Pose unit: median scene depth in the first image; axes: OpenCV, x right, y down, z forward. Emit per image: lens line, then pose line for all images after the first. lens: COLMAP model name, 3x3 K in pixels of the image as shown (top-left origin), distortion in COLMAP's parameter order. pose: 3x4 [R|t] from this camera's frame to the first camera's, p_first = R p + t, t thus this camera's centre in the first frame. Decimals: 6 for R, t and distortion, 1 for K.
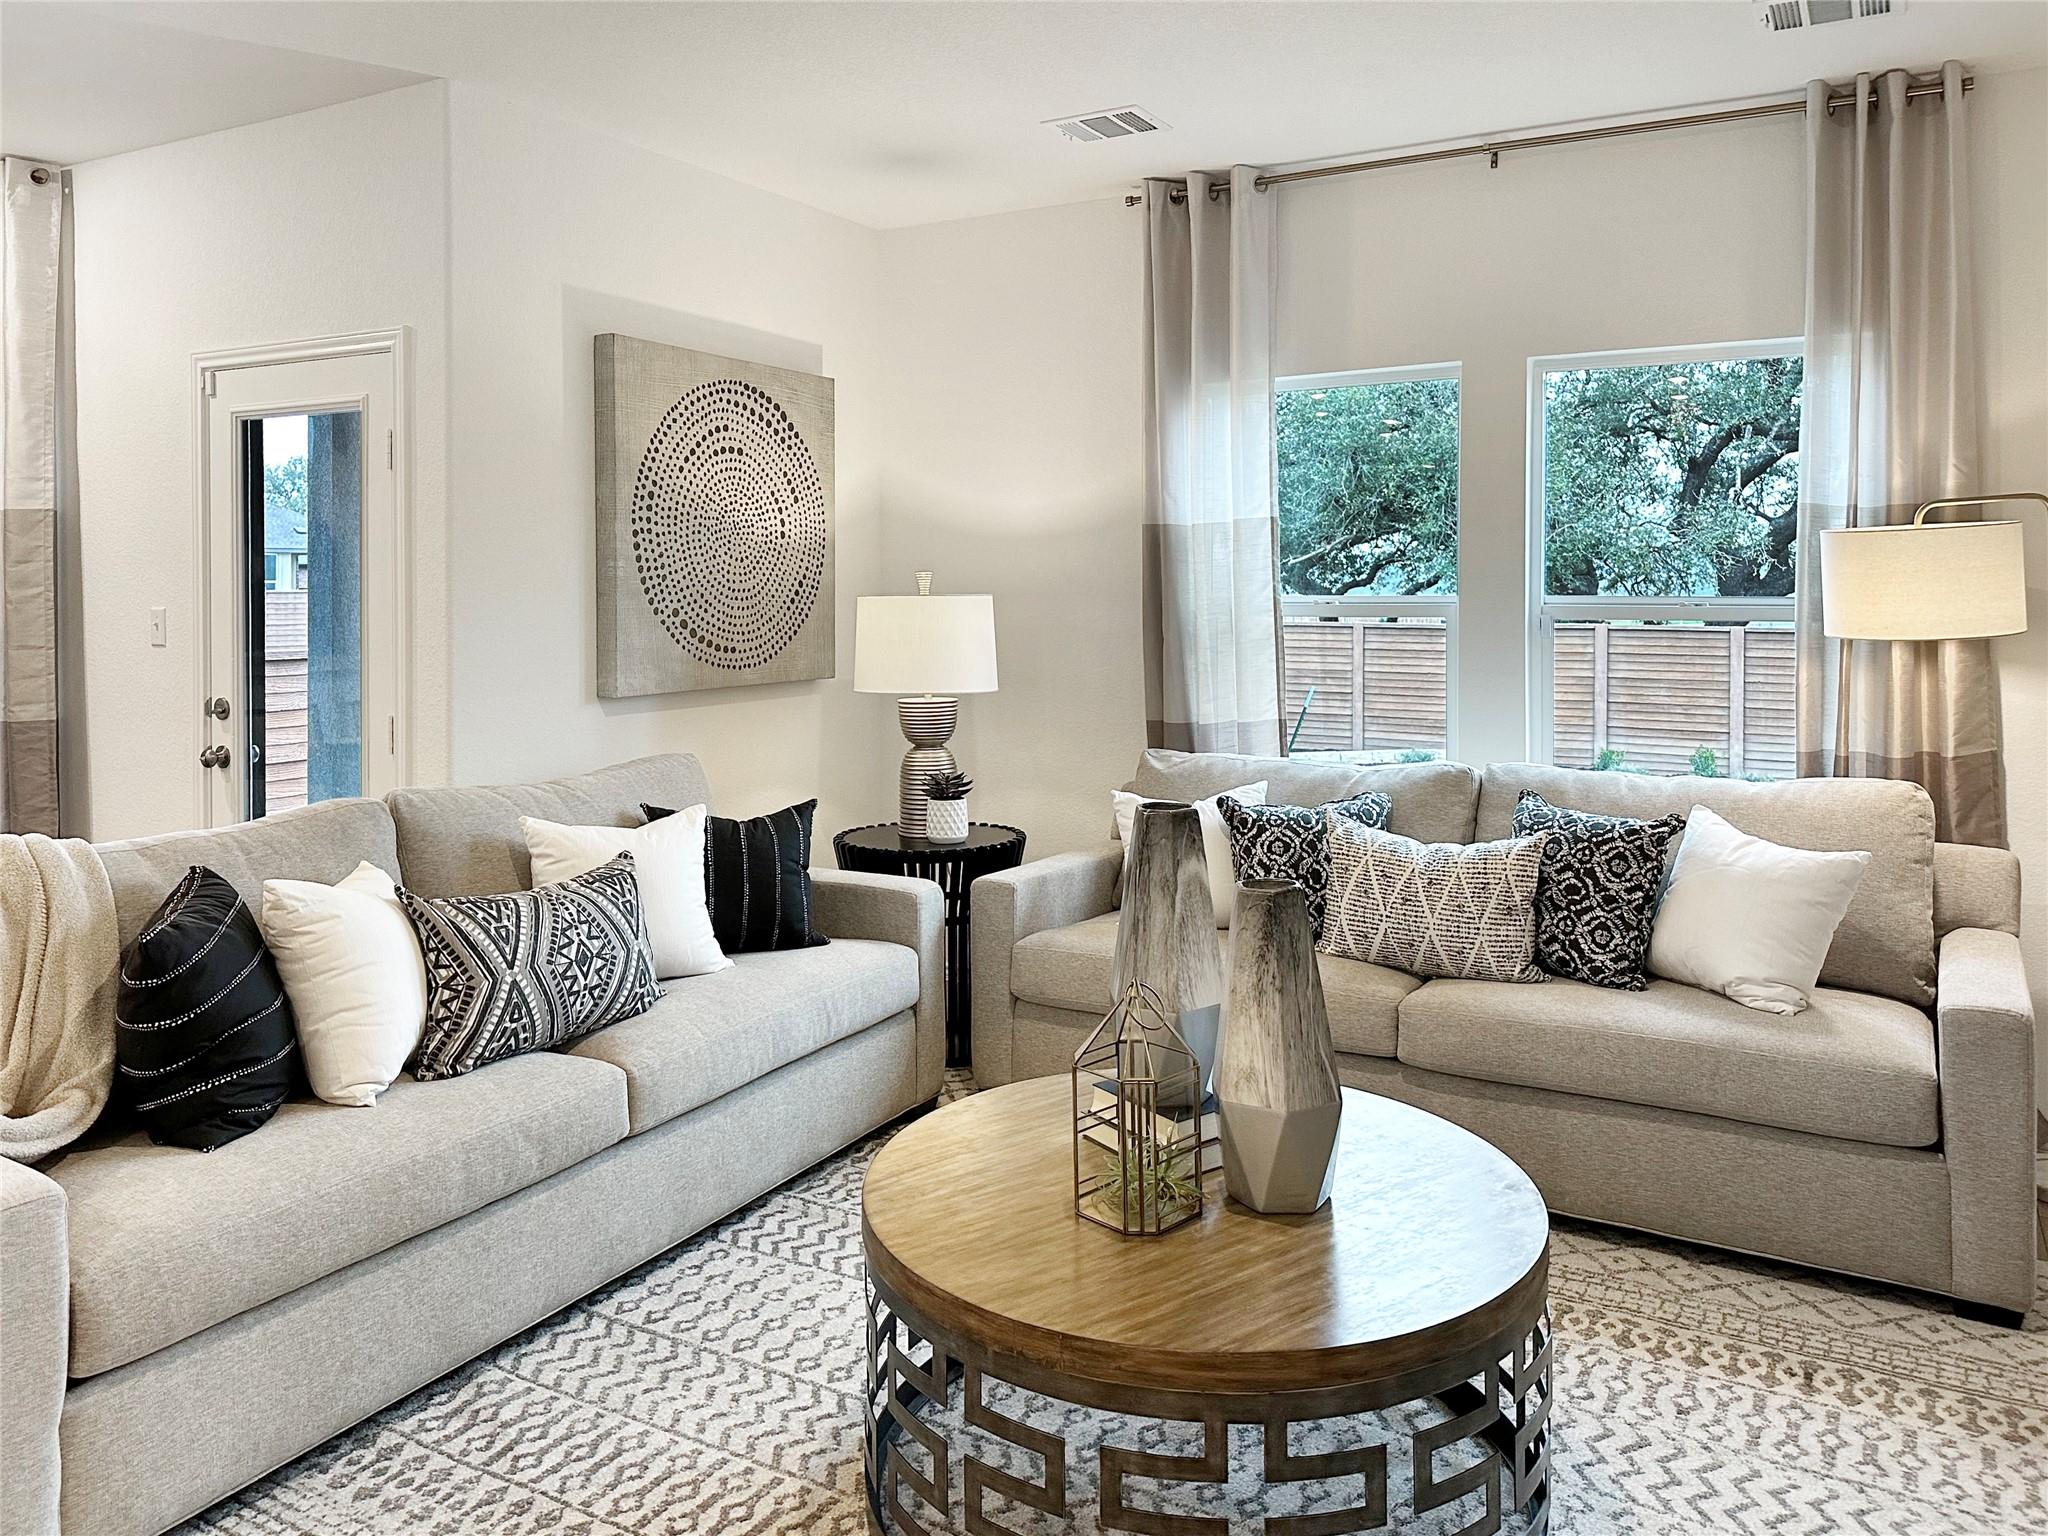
lens RADIAL K [[1536.4, 0, 1105.5], [0, 1536.4, 732.4], [0, 0, 1]] dist [0.129512, -0.217992]
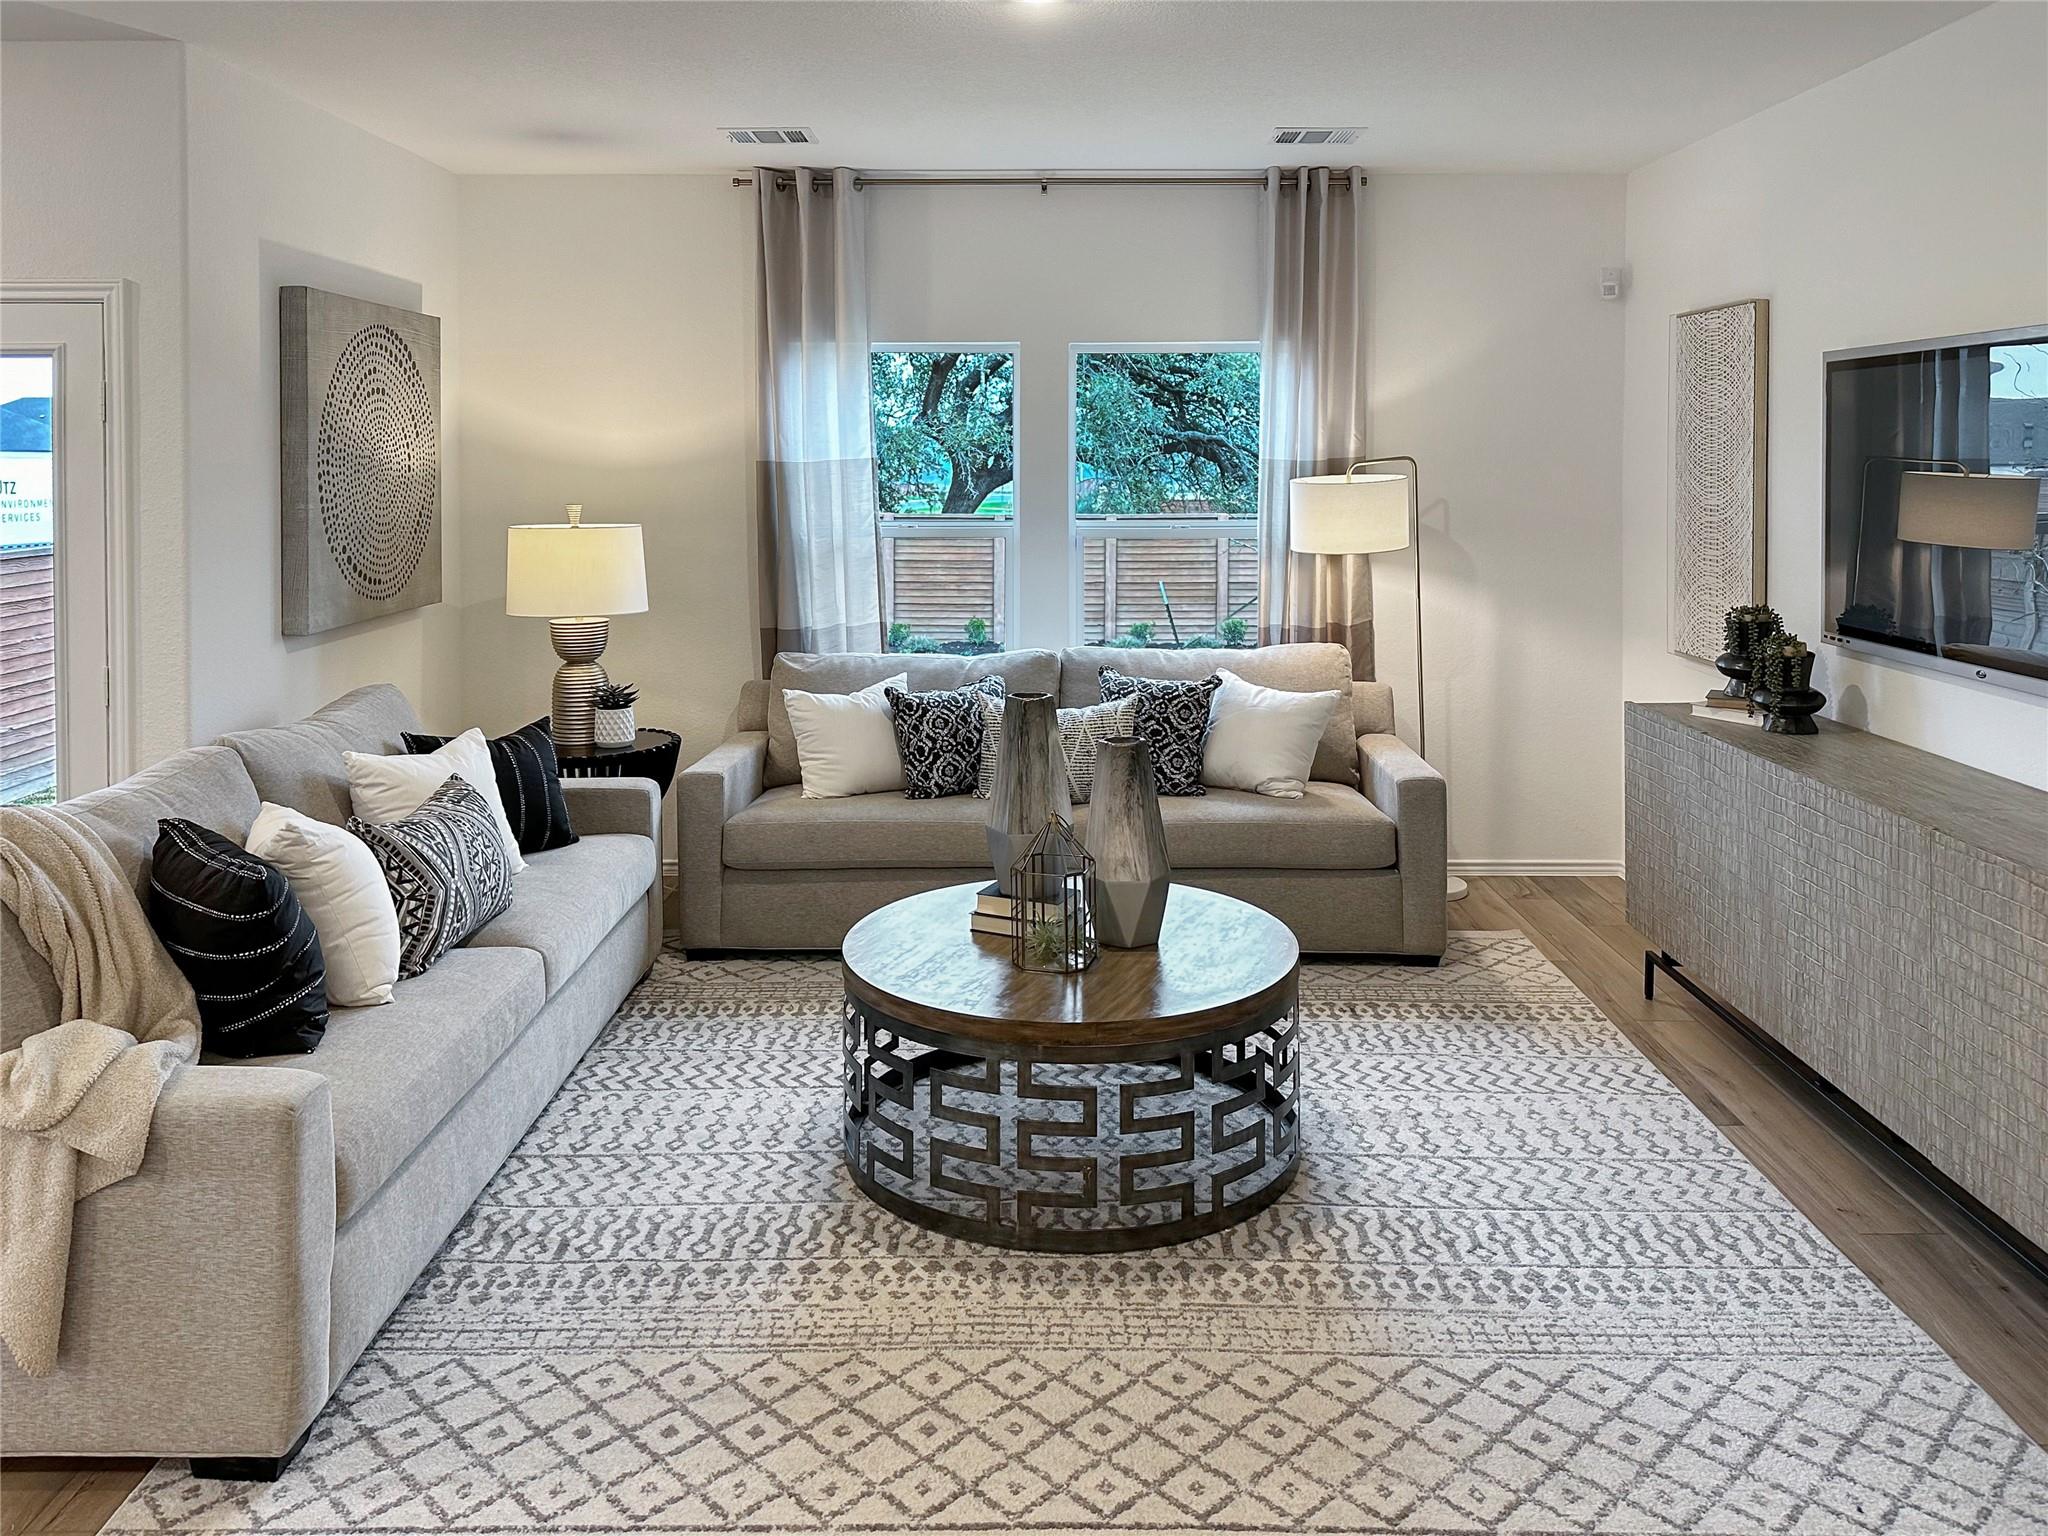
lens RADIAL K [[1536.4, 0, 1105.5], [0, 1536.4, 732.4], [0, 0, 1]] dist [0.129512, -0.217992]
pose [[0.863578, -0.089526, 0.496203, -0.443099], [0.048817, 0.994333, 0.094440, -0.035704], [-0.501846, -0.057333, 0.863055, -0.205290]]
